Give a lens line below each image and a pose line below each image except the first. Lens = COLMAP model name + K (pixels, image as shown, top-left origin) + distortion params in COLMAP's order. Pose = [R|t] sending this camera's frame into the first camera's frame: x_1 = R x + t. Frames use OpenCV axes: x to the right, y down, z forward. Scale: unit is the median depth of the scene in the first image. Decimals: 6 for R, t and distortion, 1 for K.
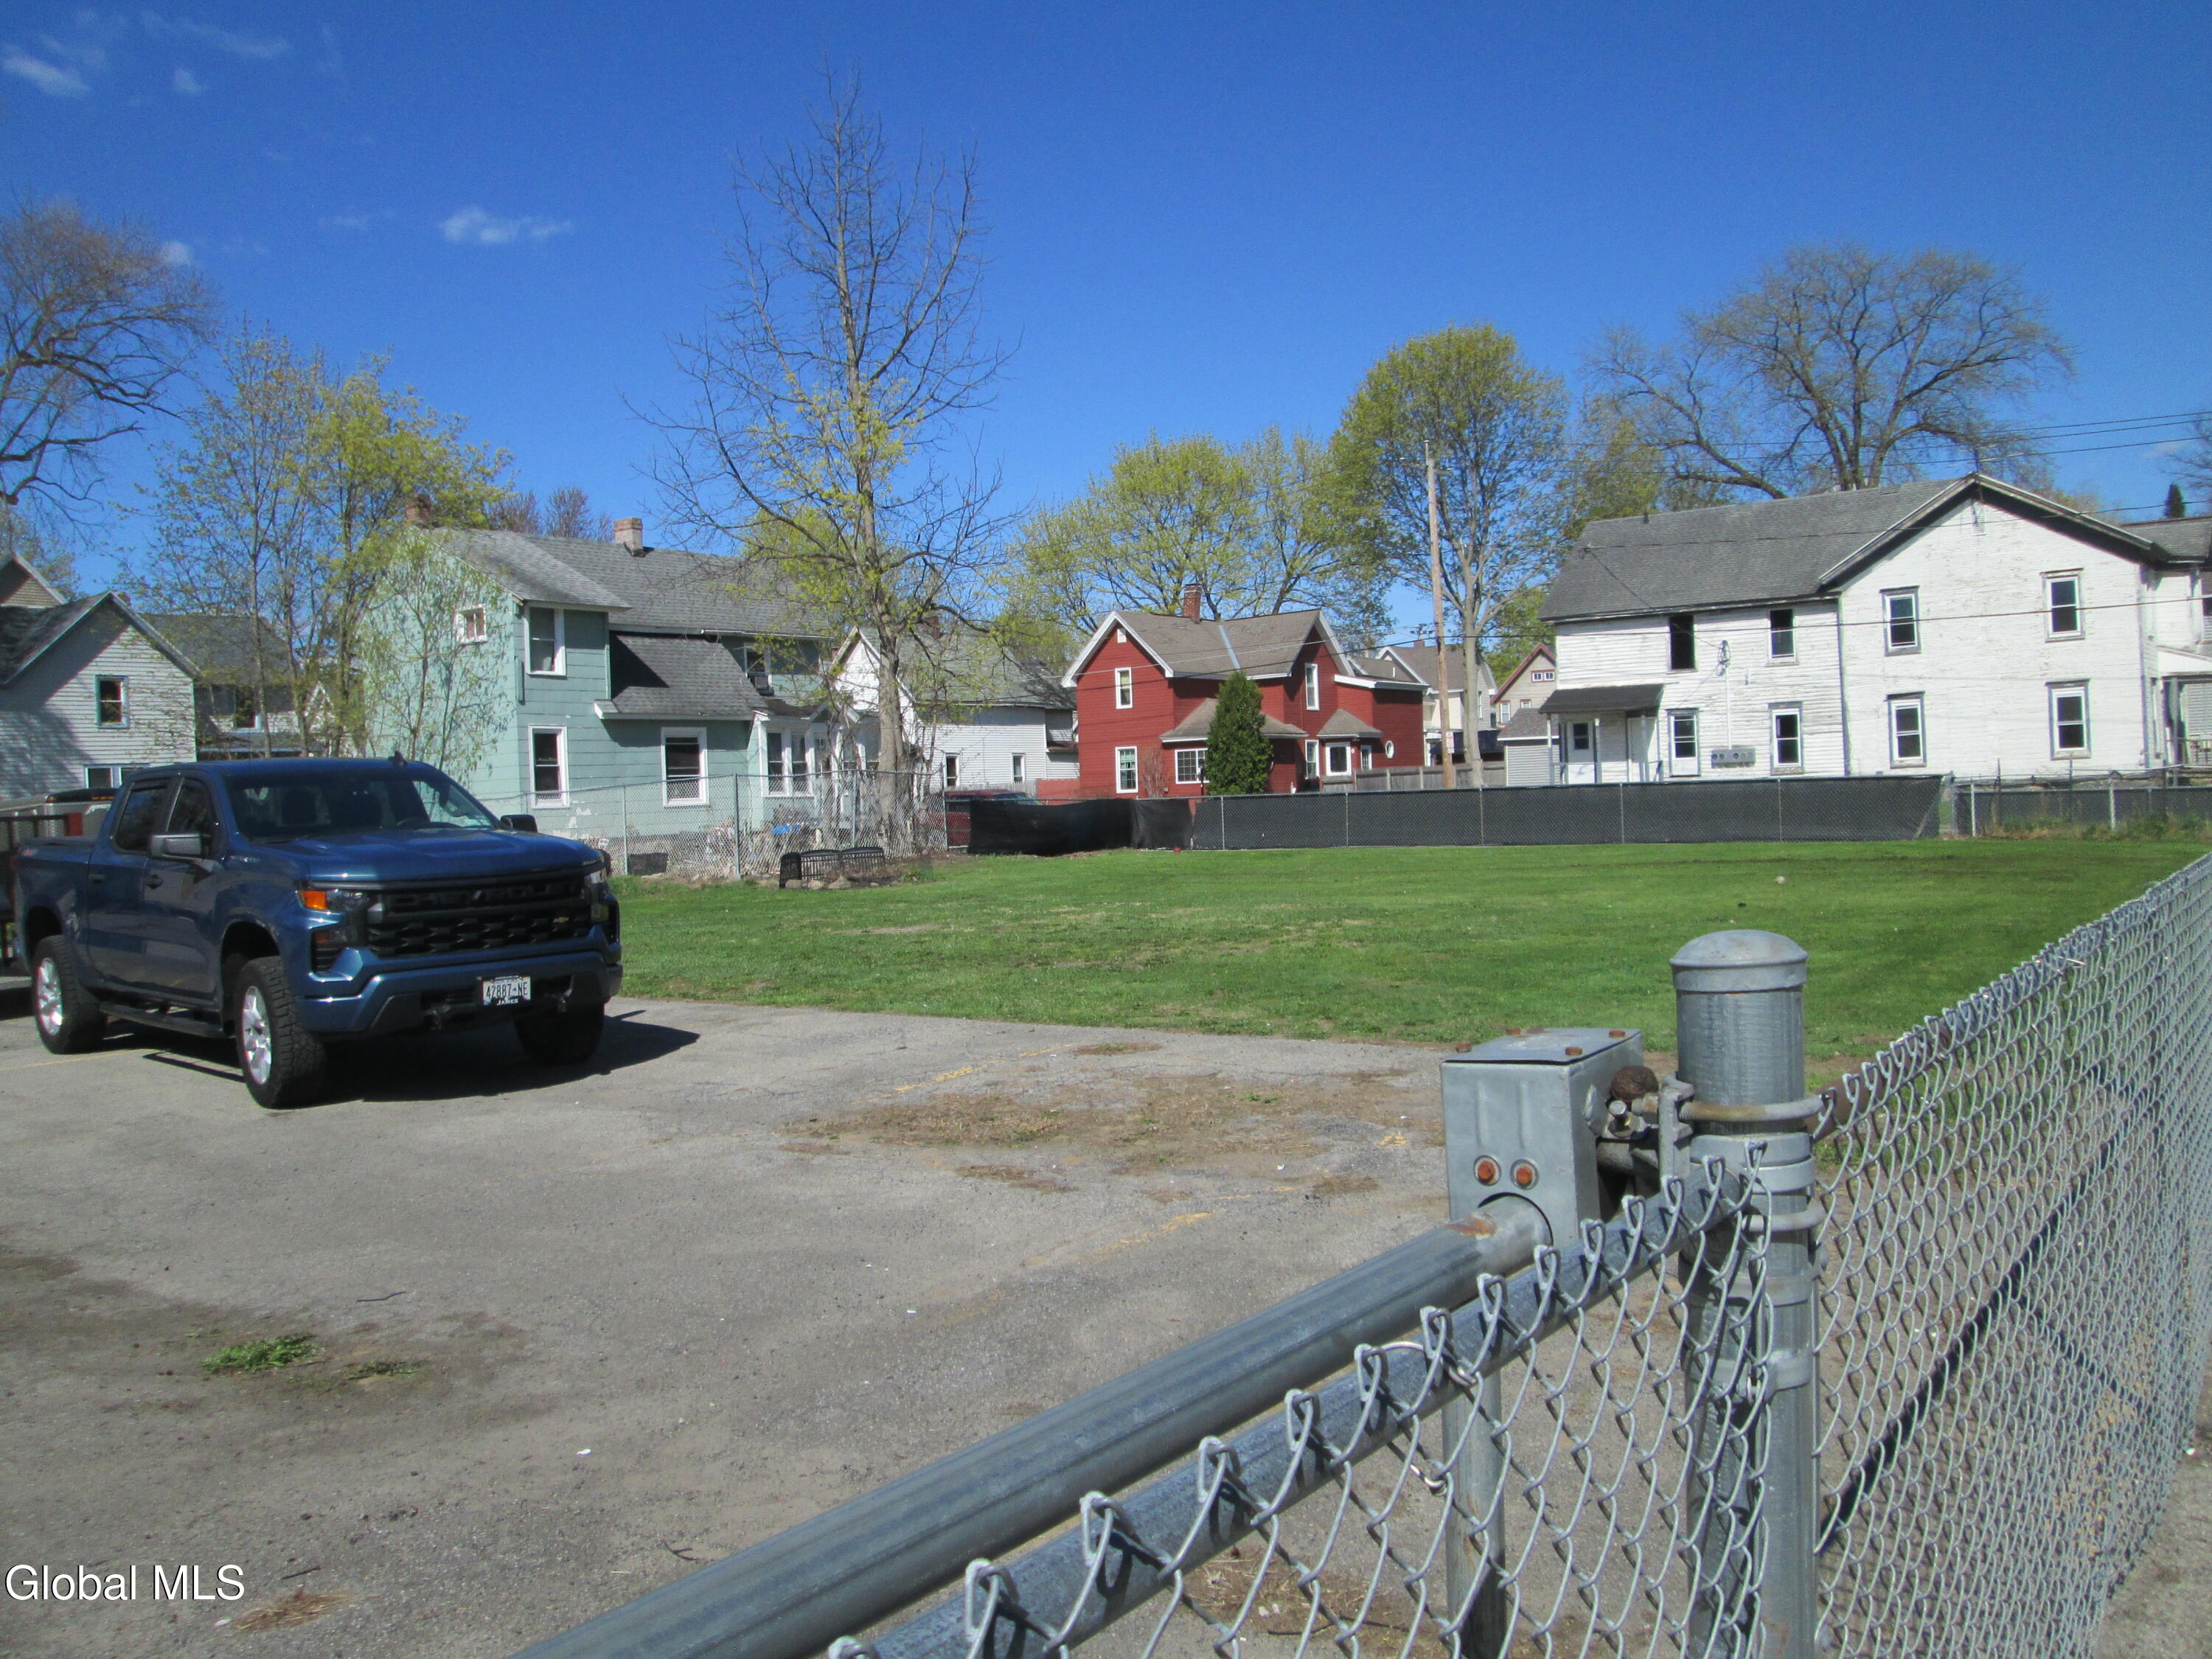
lens RADIAL K [[1922.1, 0, 1106.0], [0, 1922.1, 829.5], [0, 0, 1]] dist [-0.012428, -0.006676]
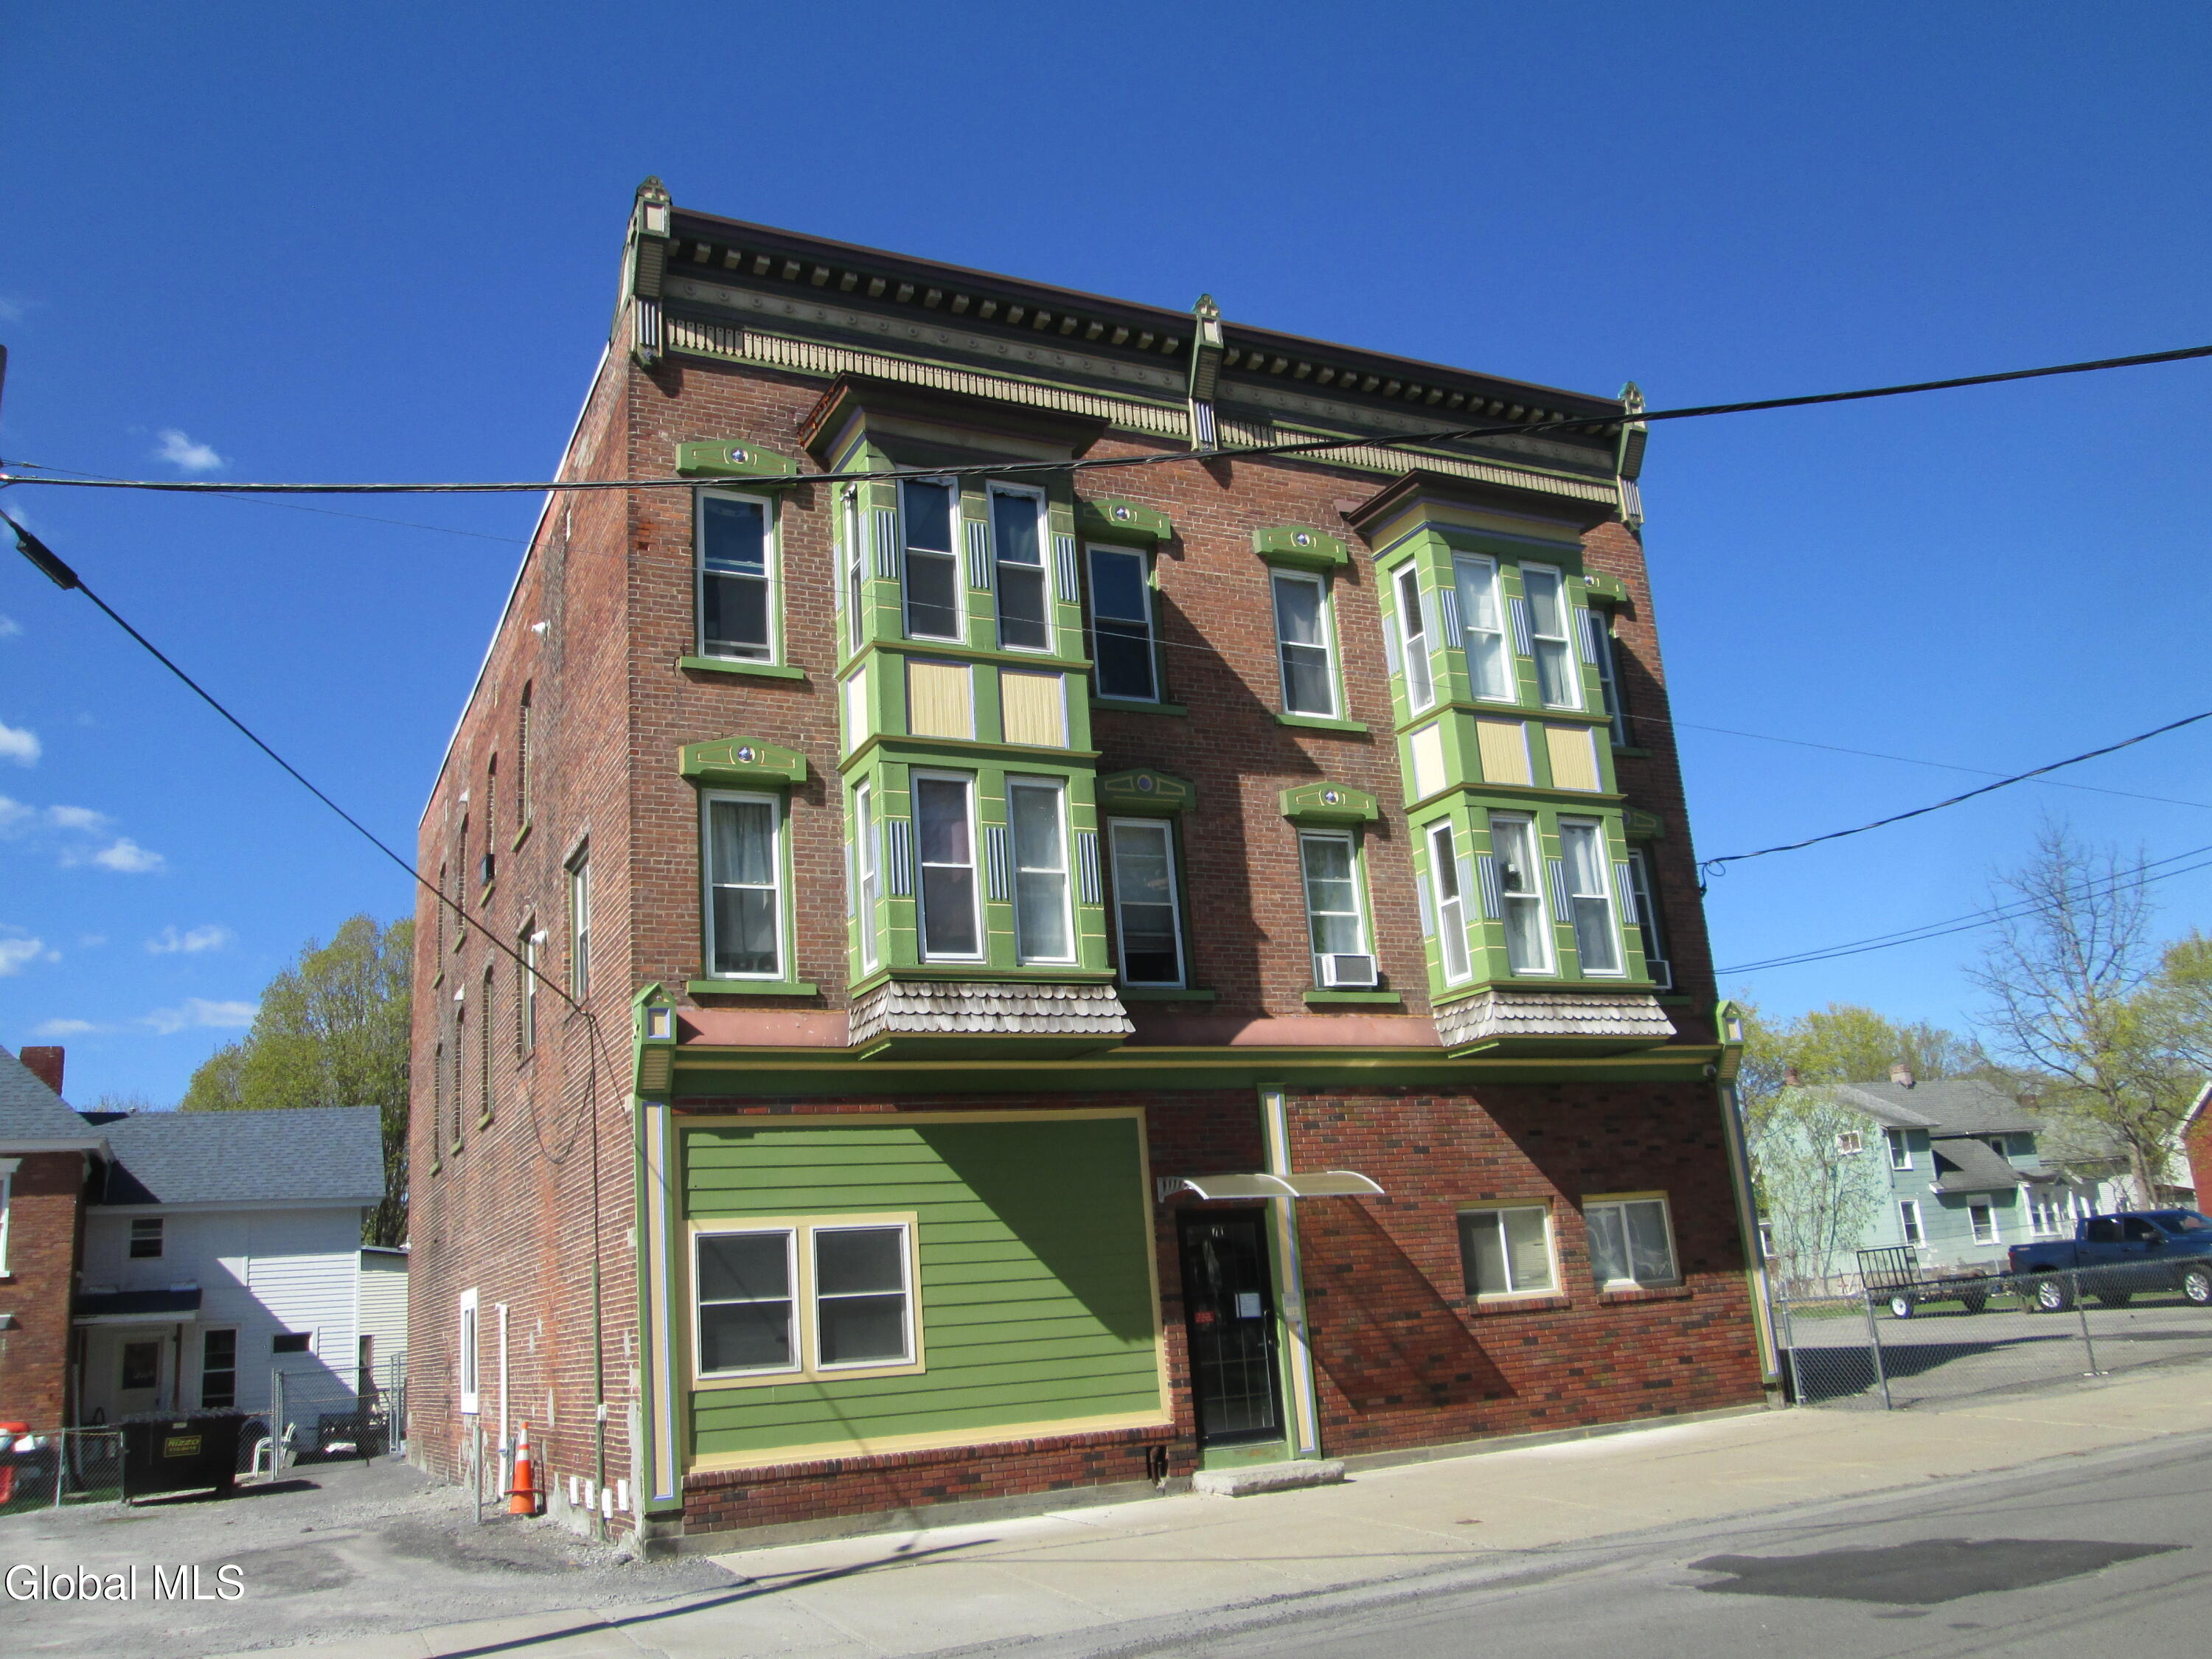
lens RADIAL K [[1922.1, 0, 1106.0], [0, 1922.1, 829.5], [0, 0, 1]] dist [-0.012428, -0.006676]
pose [[0.894640, -0.147898, -0.421598, -0.156054], [0.041005, 0.966819, -0.252149, 0.027259], [0.444901, 0.208295, 0.871020, -0.833595]]
